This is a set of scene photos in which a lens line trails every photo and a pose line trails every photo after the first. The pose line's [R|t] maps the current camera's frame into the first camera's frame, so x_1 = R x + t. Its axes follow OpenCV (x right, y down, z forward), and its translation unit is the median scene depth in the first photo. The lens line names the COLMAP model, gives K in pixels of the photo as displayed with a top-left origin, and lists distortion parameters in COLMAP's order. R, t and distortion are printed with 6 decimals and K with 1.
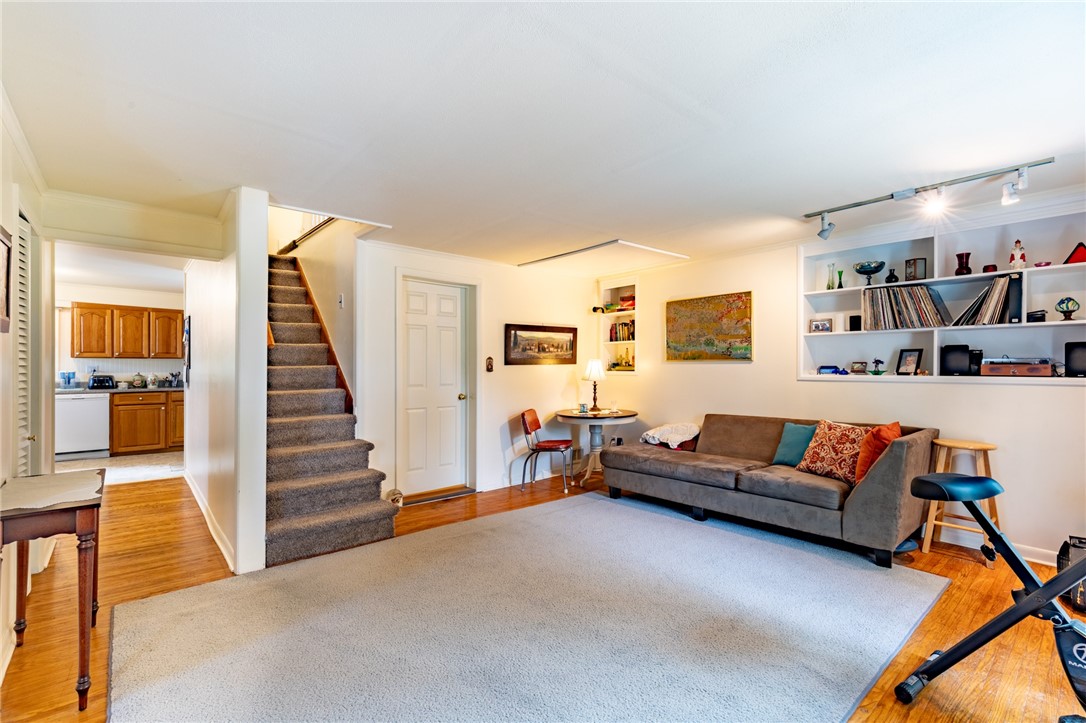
lens RADIAL K [[491.9, 0, 544.6], [0, 491.9, 365.1], [0, 0, 1]] dist [0.001228, 0.000096]
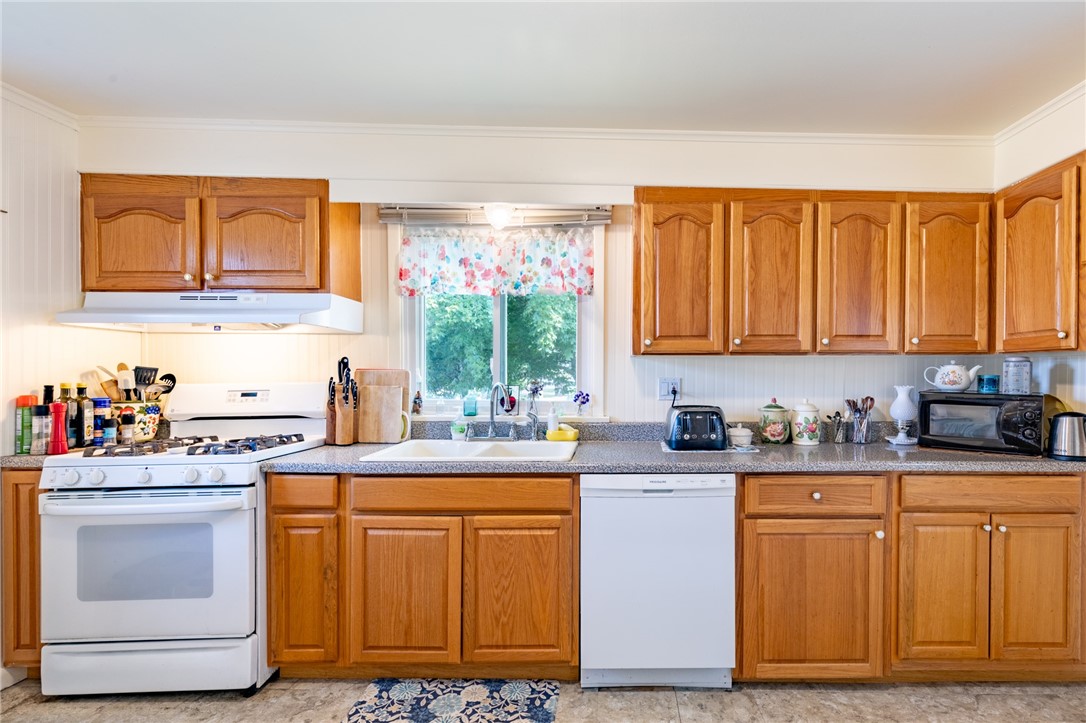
lens RADIAL K [[491.9, 0, 542.8], [0, 491.9, 363.7], [0, 0, 1]] dist [0.001228, 0.000096]
pose [[0.695686, 0.000355, -0.718346, -0.725765], [0.003836, 0.999984, 0.004208, -0.010299], [0.718335, -0.005683, 0.695674, 0.687851]]
